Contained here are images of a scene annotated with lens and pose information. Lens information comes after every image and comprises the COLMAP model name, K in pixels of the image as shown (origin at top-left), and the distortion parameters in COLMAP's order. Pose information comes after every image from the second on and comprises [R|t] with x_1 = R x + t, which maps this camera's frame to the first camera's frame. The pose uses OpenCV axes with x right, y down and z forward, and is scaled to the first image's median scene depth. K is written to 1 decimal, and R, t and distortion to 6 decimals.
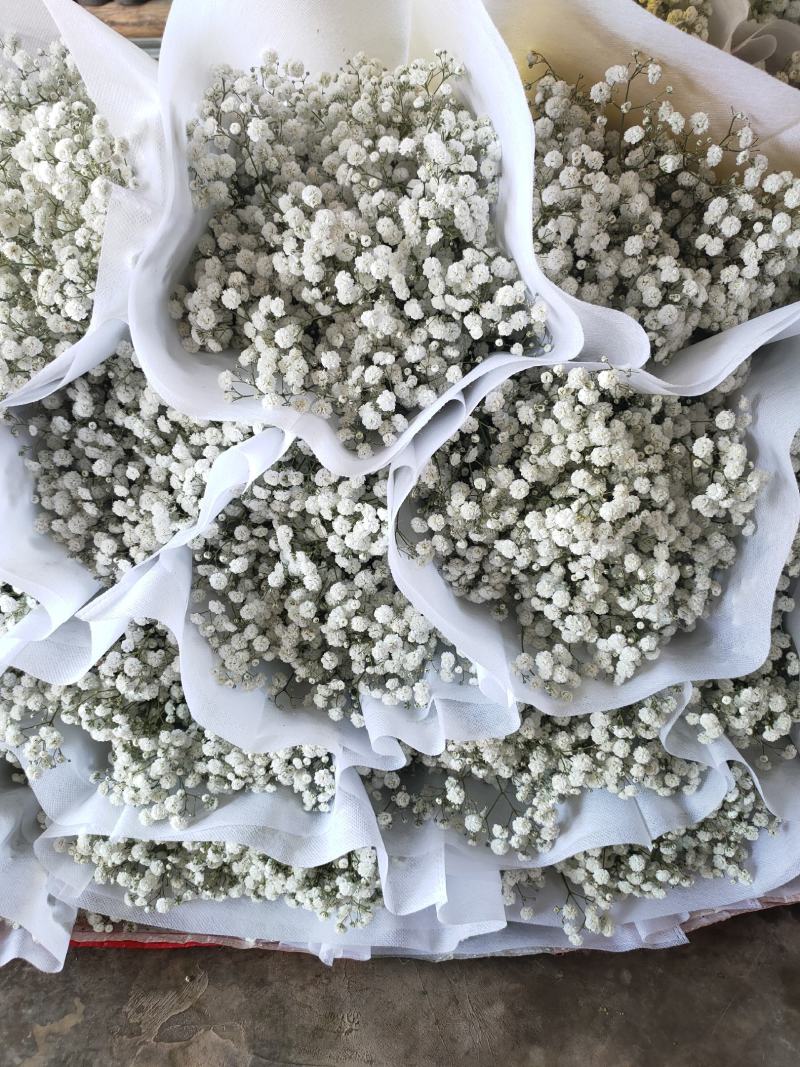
lens RADIAL K [[939.4, 0, 400.0], [0, 939.4, 533.5], [0, 0, 1]] dist [0.086985, -0.242690]
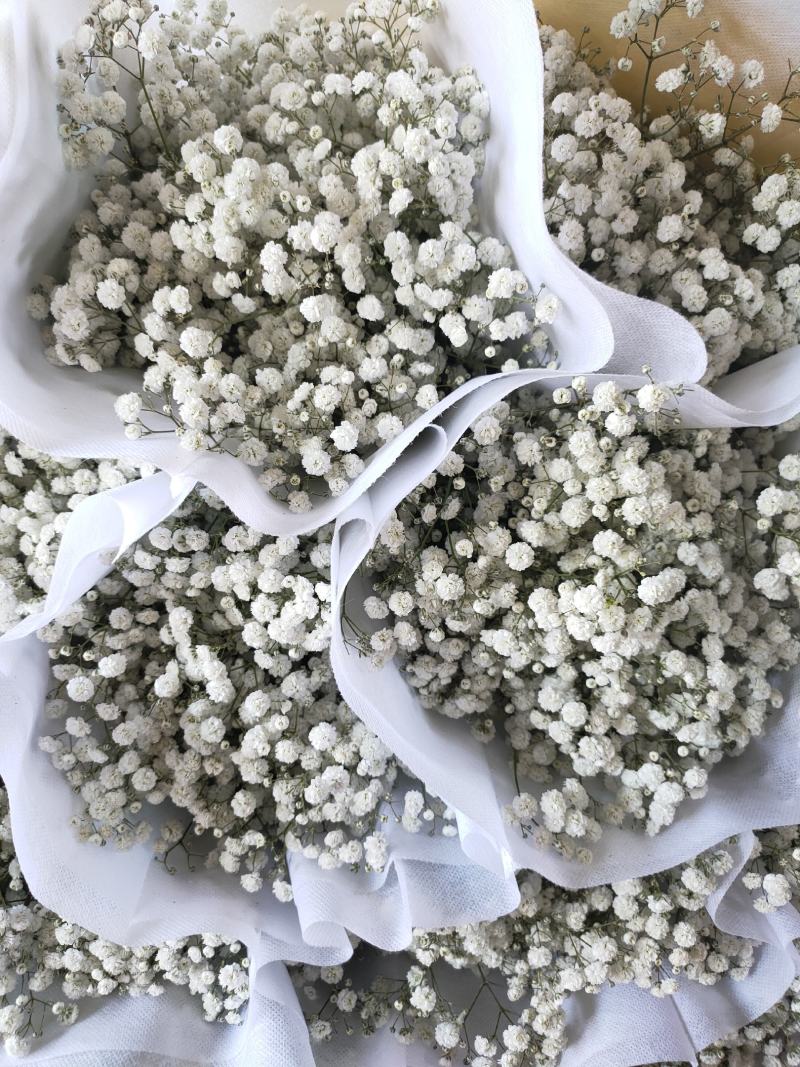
lens RADIAL K [[939.4, 0, 400.0], [0, 939.4, 533.5], [0, 0, 1]] dist [0.086985, -0.242690]
pose [[0.998062, 0.010422, 0.061356, -0.004699], [-0.004616, 0.995560, -0.094014, 0.001600], [-0.062063, 0.093548, 0.993678, 0.286337]]
